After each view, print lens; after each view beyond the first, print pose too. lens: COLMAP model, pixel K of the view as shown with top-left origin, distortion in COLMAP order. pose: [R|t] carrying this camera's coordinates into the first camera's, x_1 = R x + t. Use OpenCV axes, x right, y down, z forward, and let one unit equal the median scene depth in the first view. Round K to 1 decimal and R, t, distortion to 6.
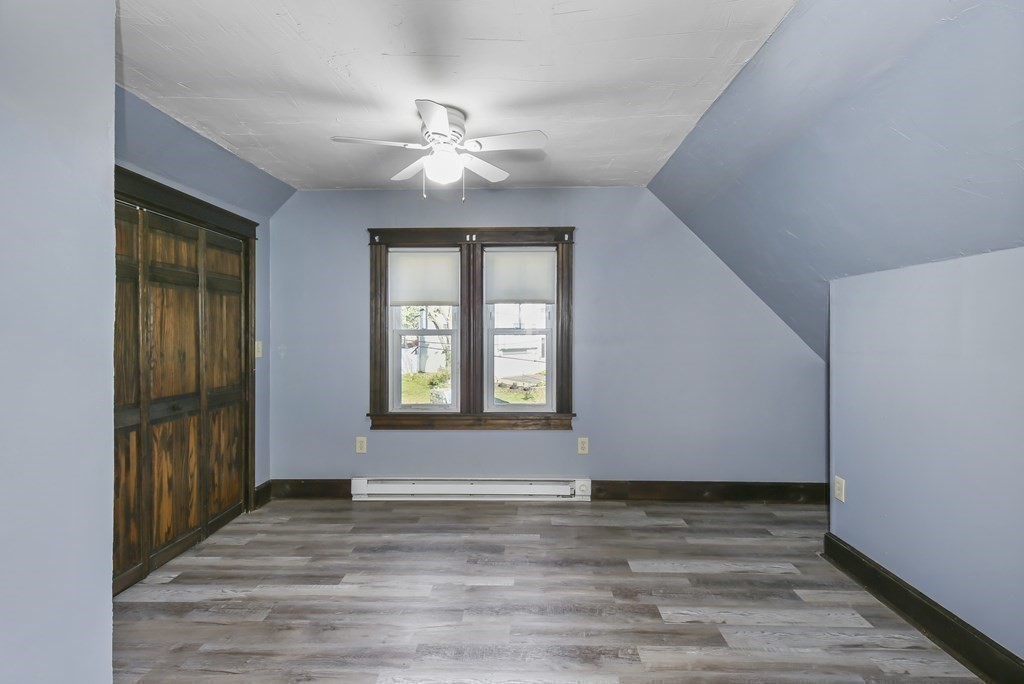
lens RADIAL K [[483.1, 0, 512.8], [0, 483.1, 336.5], [0, 0, 1]] dist [0.012764, -0.002504]
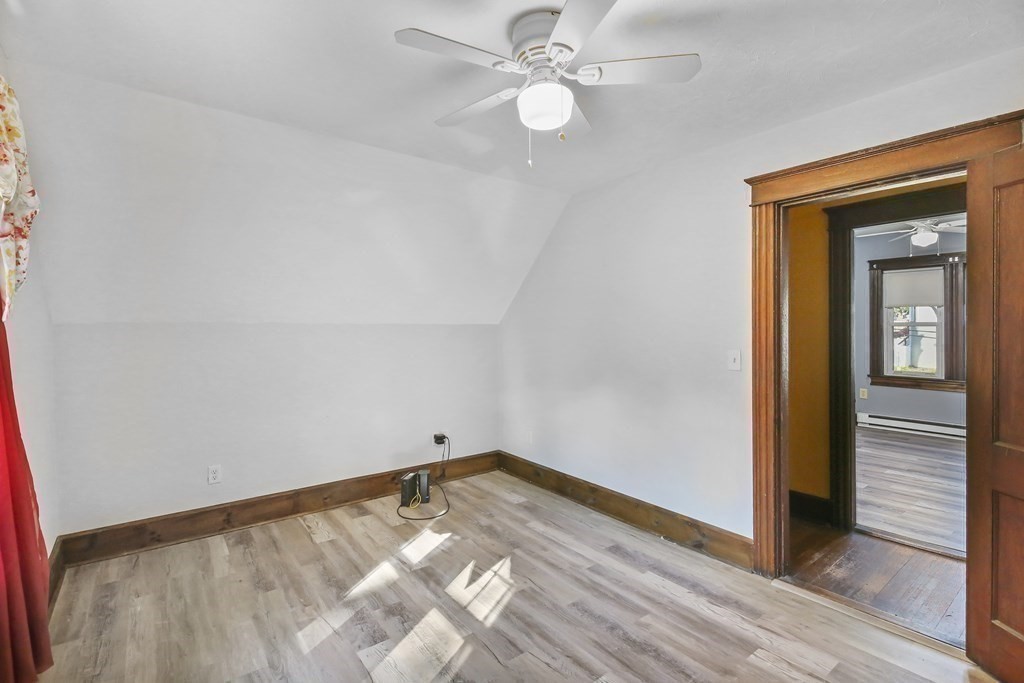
lens RADIAL K [[483.1, 0, 513.5], [0, 483.1, 333.5], [0, 0, 1]] dist [0.012764, -0.002504]
pose [[0.640667, -0.000800, -0.767818, 0.188003], [0.006424, 0.999970, 0.004319, 0.005721], [0.767792, -0.007700, 0.640653, -0.947954]]
